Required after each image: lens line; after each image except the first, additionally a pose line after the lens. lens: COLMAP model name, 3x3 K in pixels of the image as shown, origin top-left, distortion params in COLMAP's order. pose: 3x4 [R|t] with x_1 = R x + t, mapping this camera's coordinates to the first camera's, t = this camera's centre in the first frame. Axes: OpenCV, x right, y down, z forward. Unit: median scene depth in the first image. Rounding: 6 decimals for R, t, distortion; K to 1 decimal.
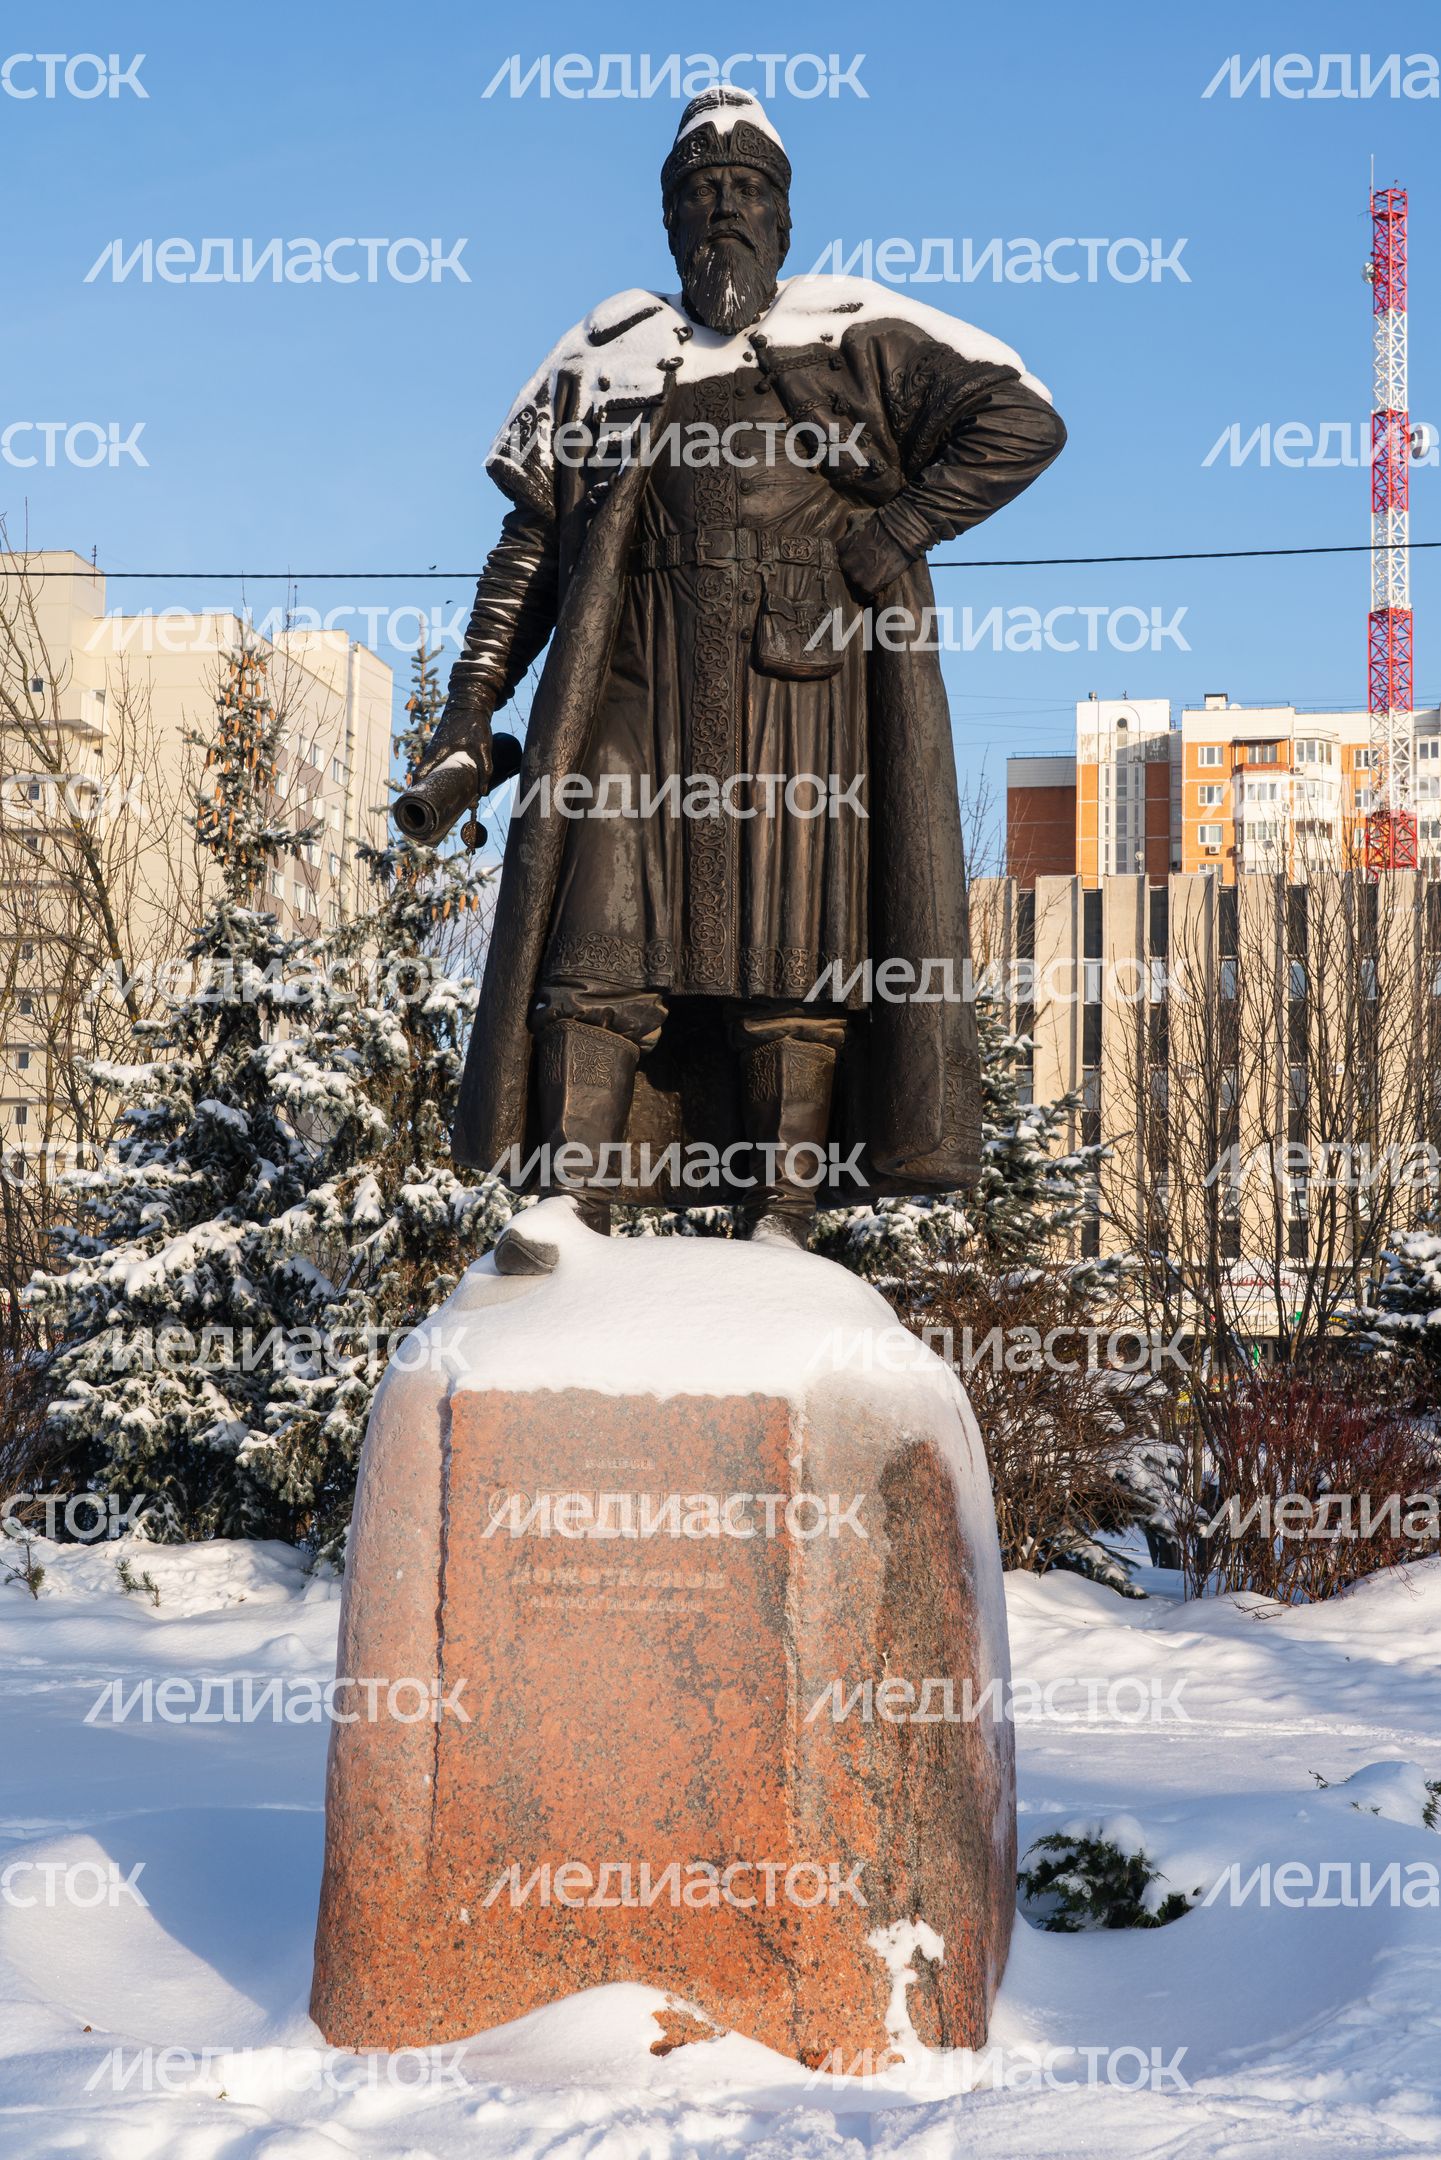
lens RADIAL K [[3224.3, 0, 711.5], [0, 3224.3, 1087.1], [0, 0, 1]] dist [0.015427, 0.000000]
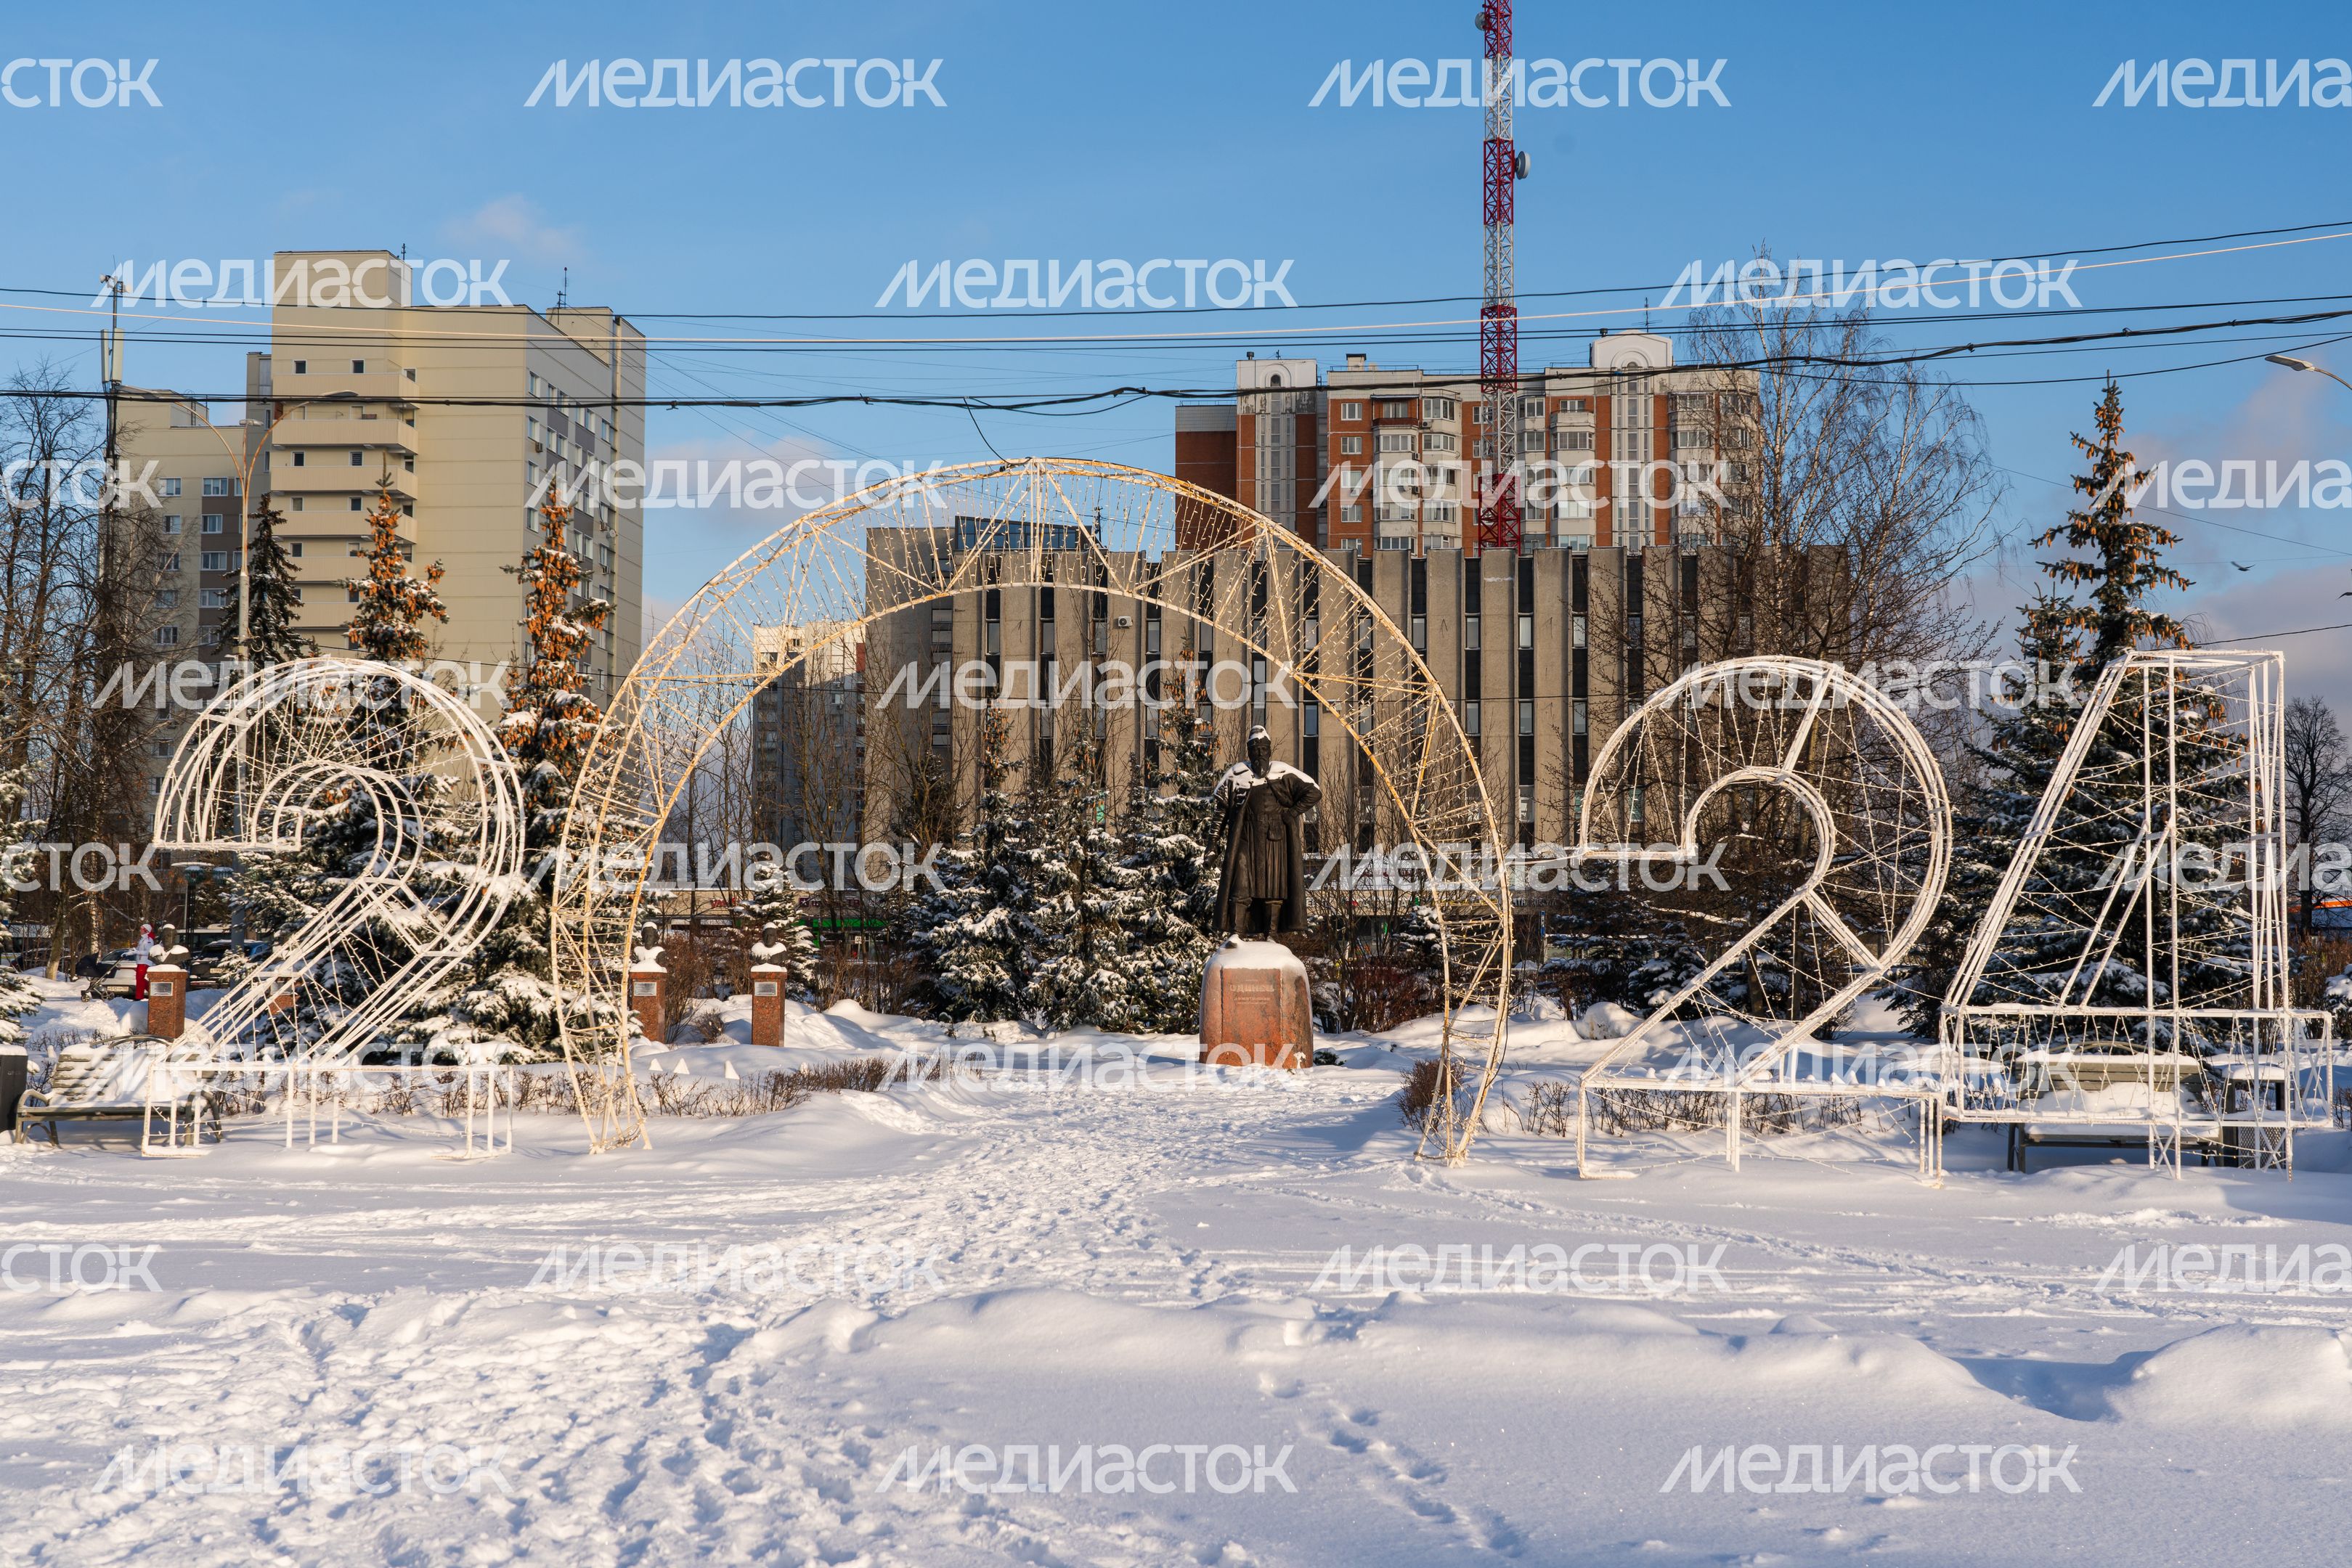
lens RADIAL K [[3406.5, 0, 1176.9], [0, 3406.5, 785.5], [0, 0, 1]] dist [0.125391, 0.000000]
pose [[0.994802, -0.007570, 0.101548, -0.304935], [0.003061, 0.999005, 0.044487, -0.199863], [-0.101784, -0.043945, 0.993835, -1.993483]]
